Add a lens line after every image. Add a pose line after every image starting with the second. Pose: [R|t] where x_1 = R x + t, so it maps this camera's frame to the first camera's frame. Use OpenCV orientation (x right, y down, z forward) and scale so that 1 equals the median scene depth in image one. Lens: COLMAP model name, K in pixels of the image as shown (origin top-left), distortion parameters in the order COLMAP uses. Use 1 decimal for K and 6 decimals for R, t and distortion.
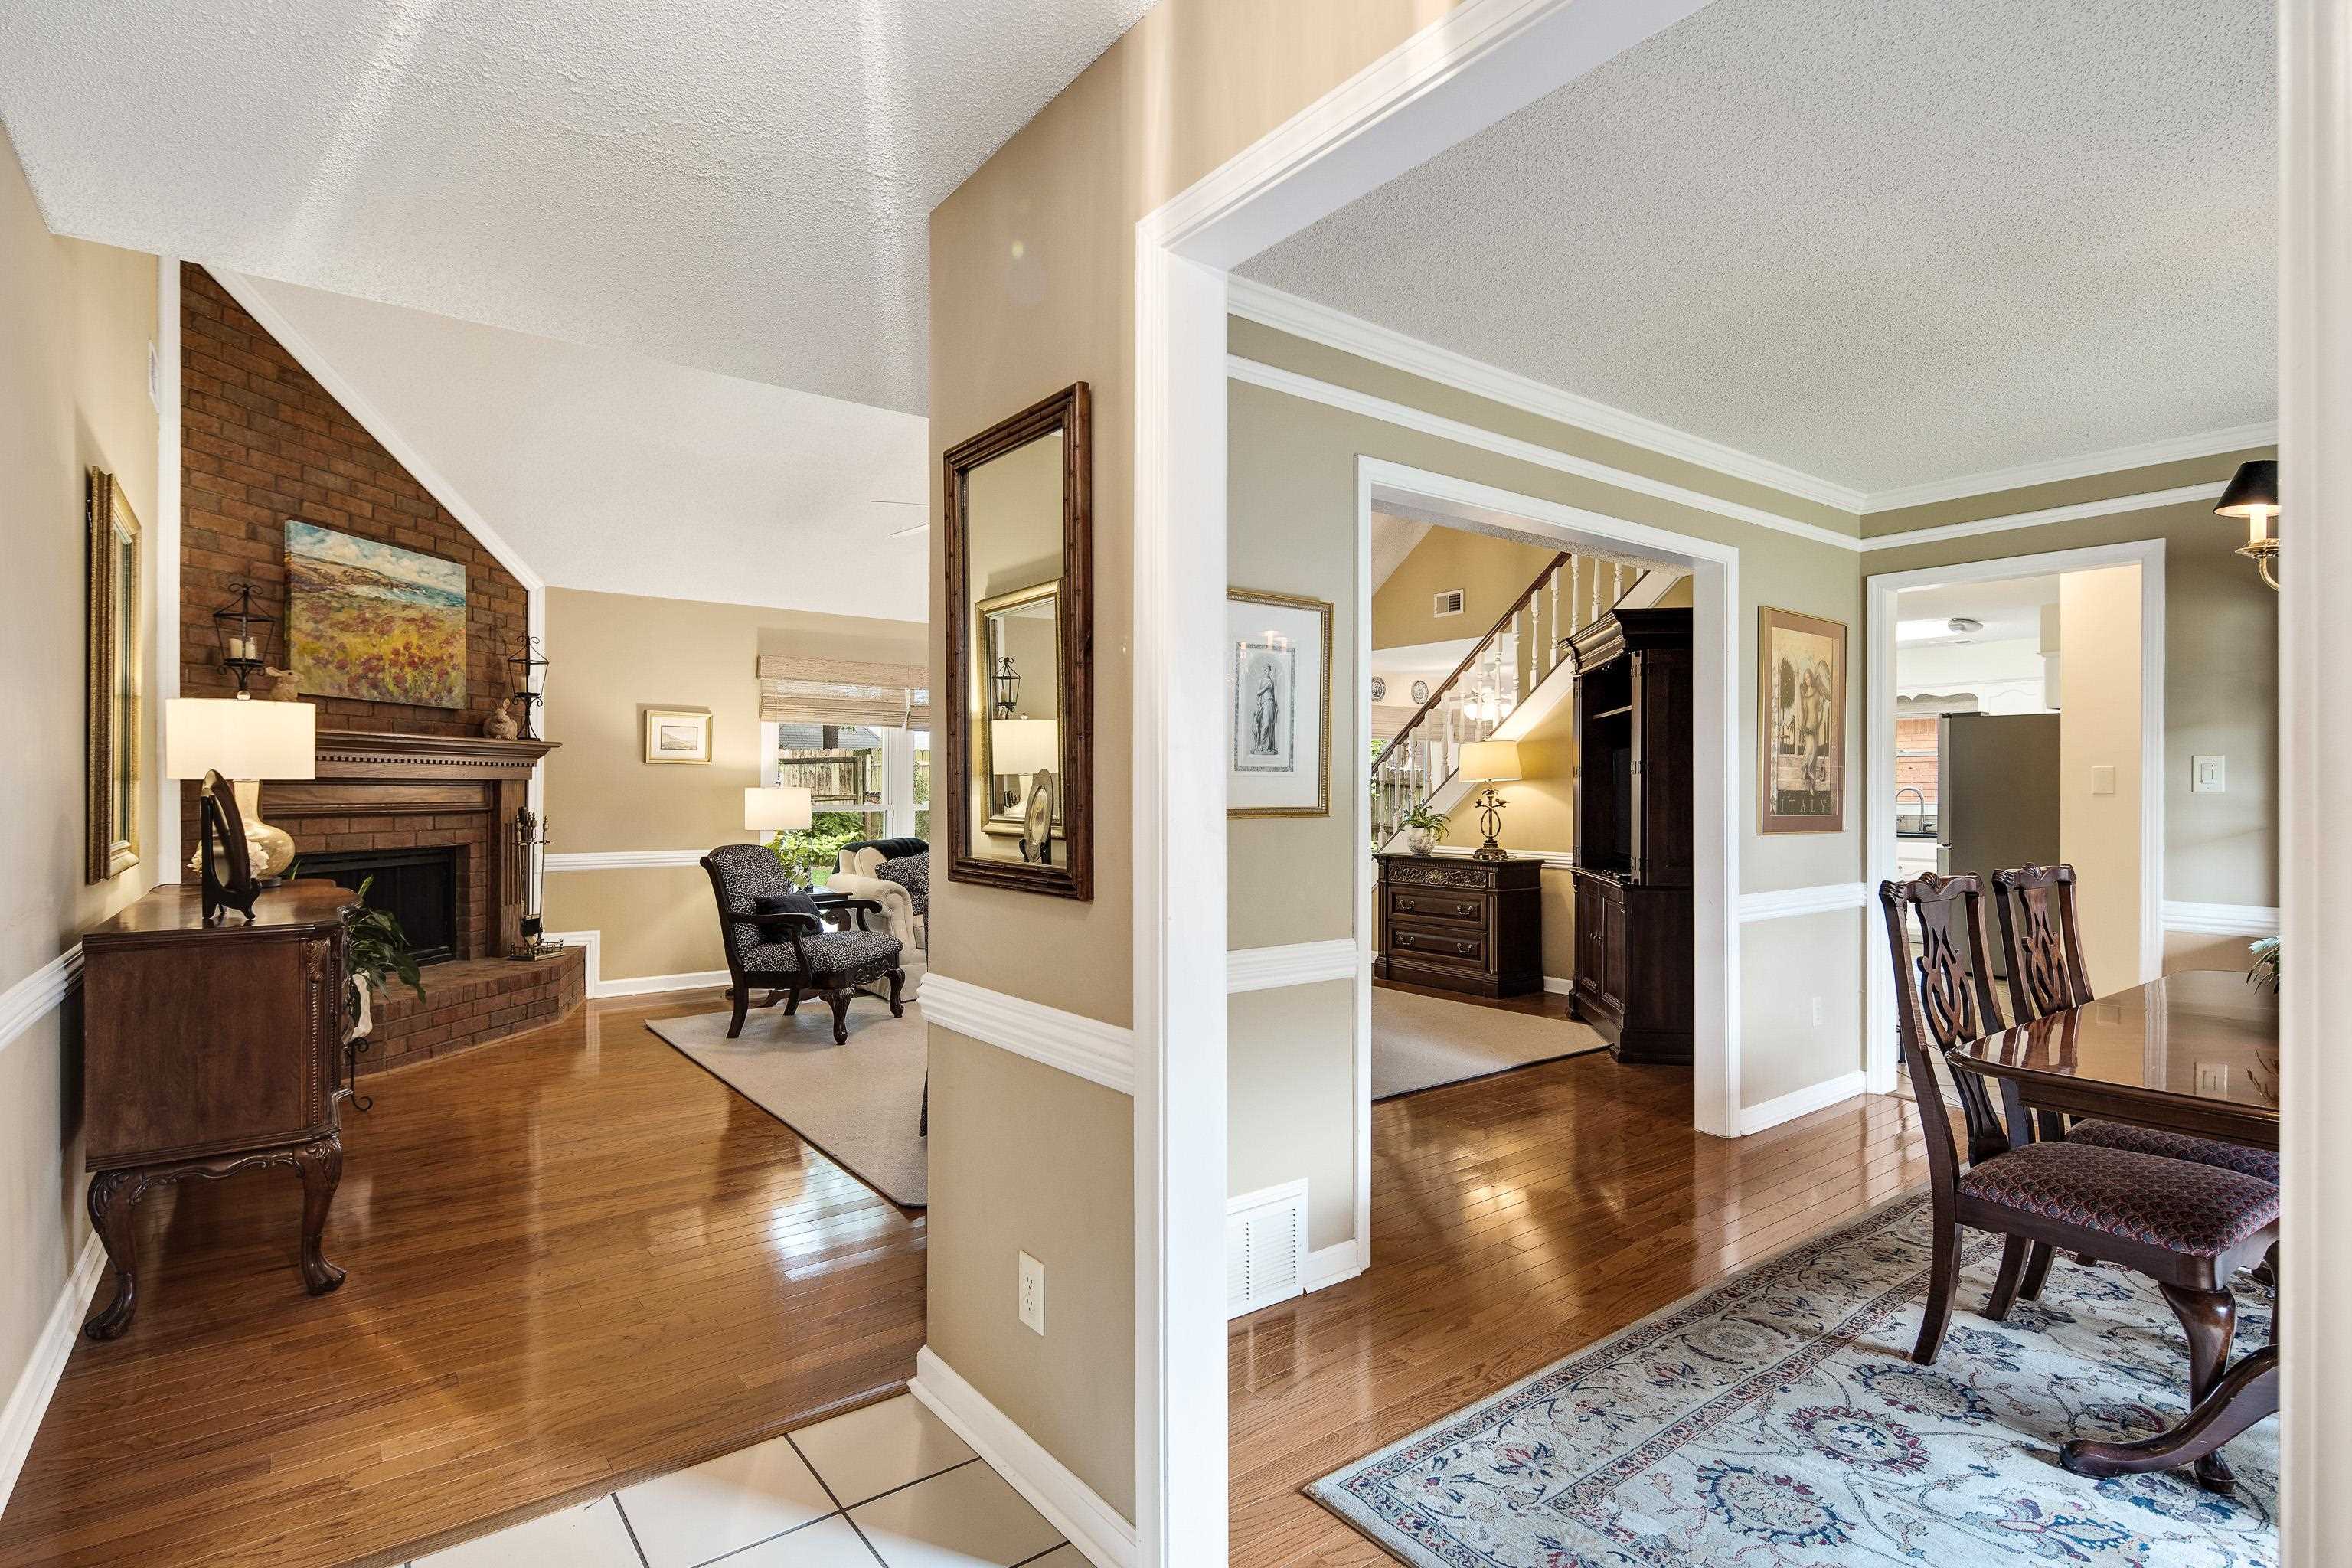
lens RADIAL K [[1153.0, 0, 1172.8], [0, 1153.0, 784.0], [0, 0, 1]] dist [-0.001543, -0.000185]
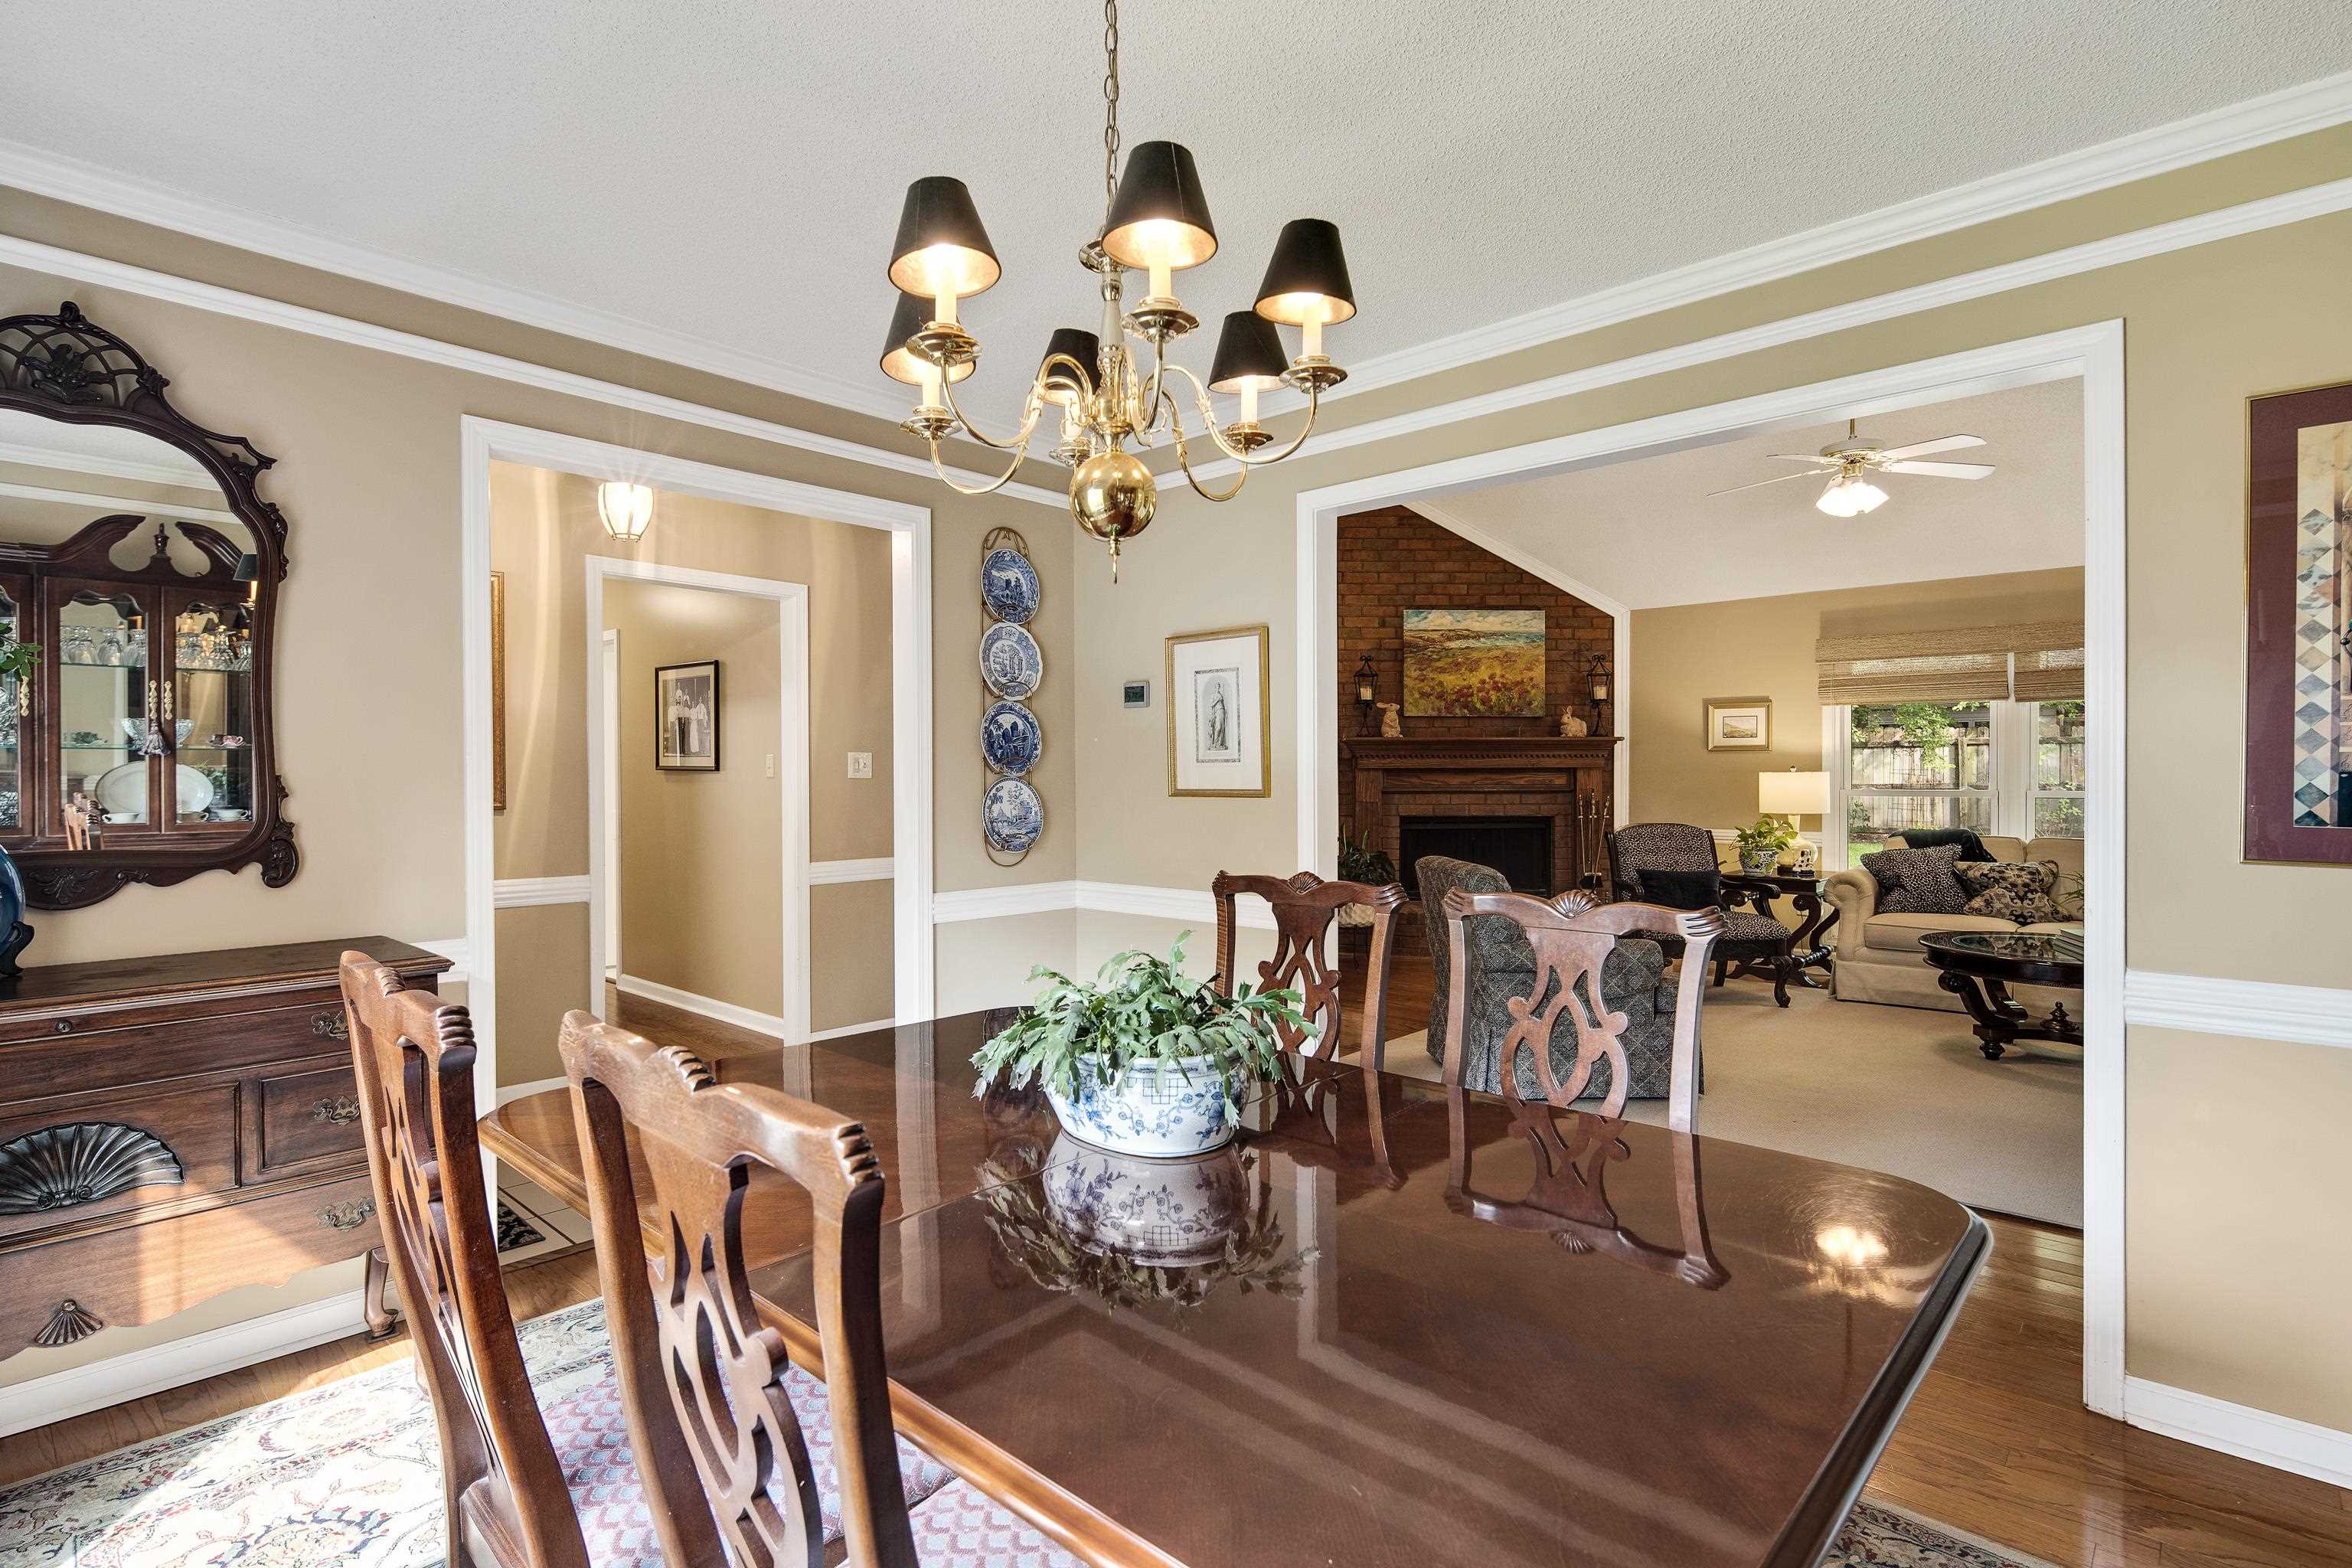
lens RADIAL K [[1153.0, 0, 1172.8], [0, 1153.0, 784.0], [0, 0, 1]] dist [-0.001543, -0.000185]
pose [[0.170485, 0.004438, -0.985350, 0.722729], [0.009930, 0.999931, 0.006222, 0.002673], [0.985310, -0.010846, 0.170429, 0.369631]]
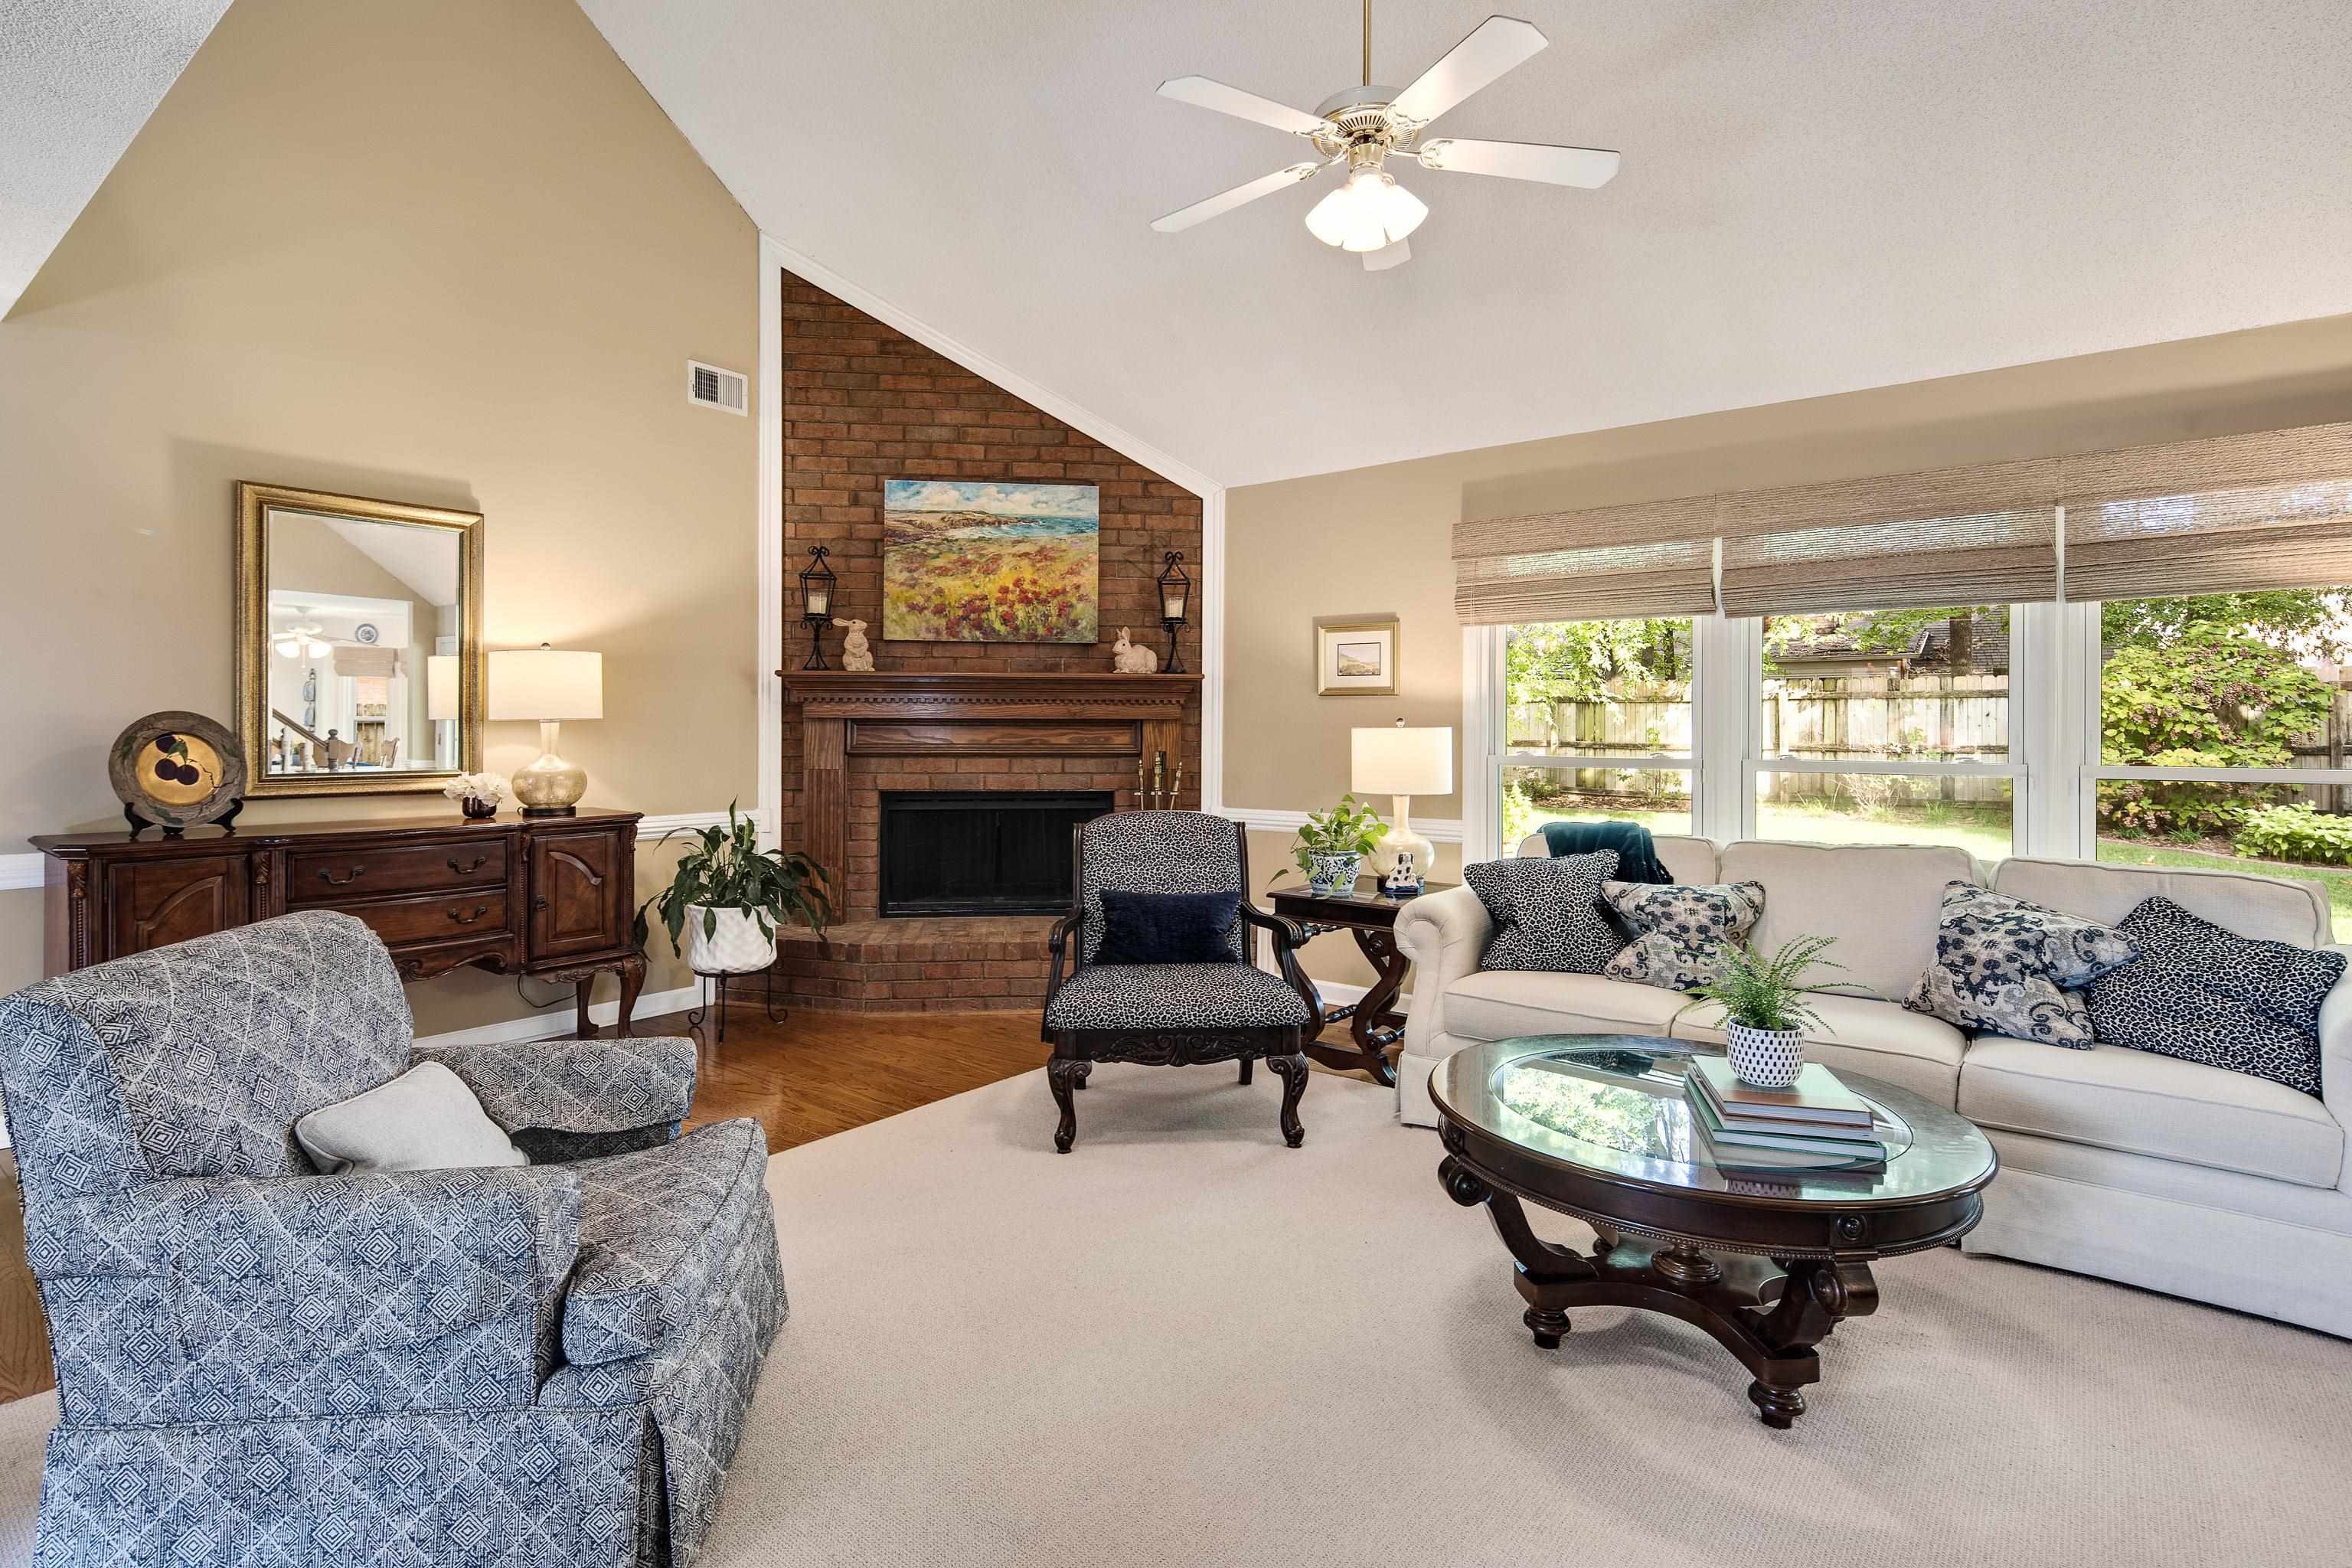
lens RADIAL K [[1151.6, 0, 1171.0], [0, 1151.6, 725.1], [0, 0, 1]] dist [0.001710, 0.000025]
pose [[0.243585, -0.005356, -0.969865, 0.317695], [0.003179, 0.999984, -0.004724, 0.005709], [0.969874, -0.001932, 0.243598, 0.922398]]
